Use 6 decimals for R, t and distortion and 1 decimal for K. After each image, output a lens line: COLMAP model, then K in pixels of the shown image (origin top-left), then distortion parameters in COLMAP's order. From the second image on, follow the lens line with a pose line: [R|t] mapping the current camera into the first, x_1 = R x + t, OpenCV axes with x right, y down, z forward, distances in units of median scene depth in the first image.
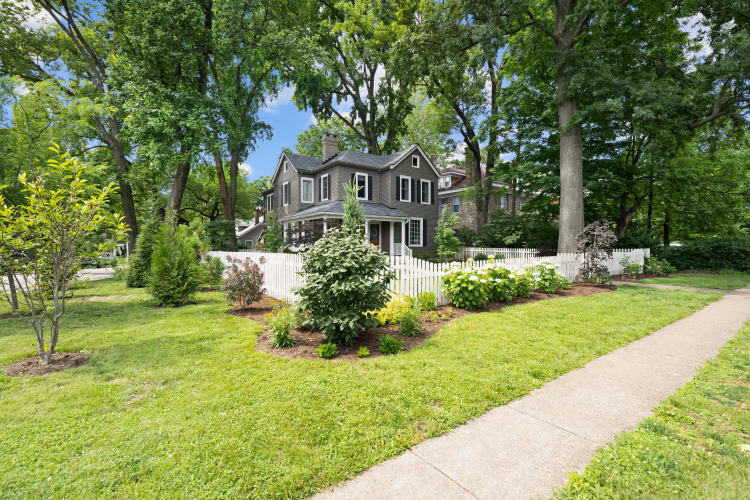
lens RADIAL K [[334.9, 0, 375.2], [0, 334.9, 248.9], [0, 0, 1]] dist [0.001243, 0.000012]
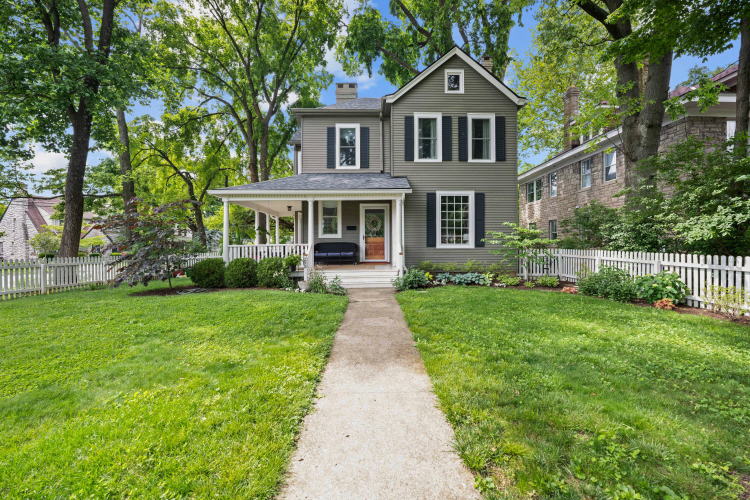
lens RADIAL K [[298.5, 0, 374.5], [0, 298.5, 248.4], [0, 0, 1]] dist [-0.012575, 0.000082]
pose [[0.815482, 0.004677, -0.578764, 0.279417], [-0.001077, 0.999978, 0.006563, -0.009754], [0.578782, -0.004729, 0.815469, 0.551159]]
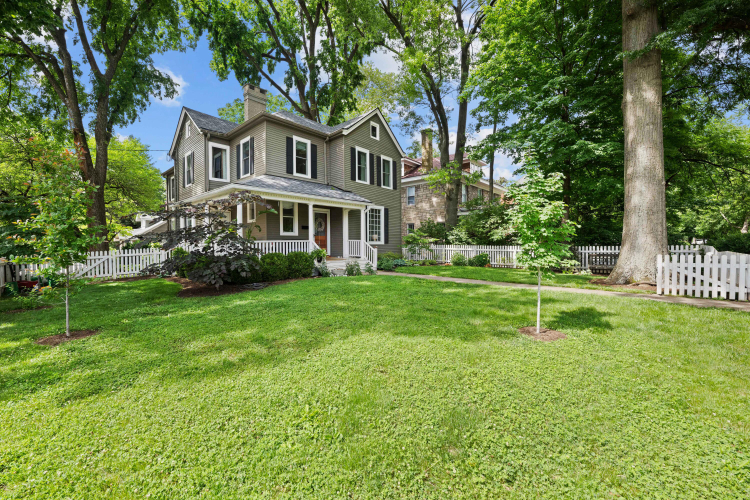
lens RADIAL K [[298.5, 0, 375.1], [0, 298.5, 249.3], [0, 0, 1]] dist [-0.012575, 0.000082]
pose [[0.977669, -0.009958, 0.209916, -0.021301], [0.007243, 0.999880, 0.013697, -0.004589], [-0.210027, -0.011870, 0.977624, 0.337359]]
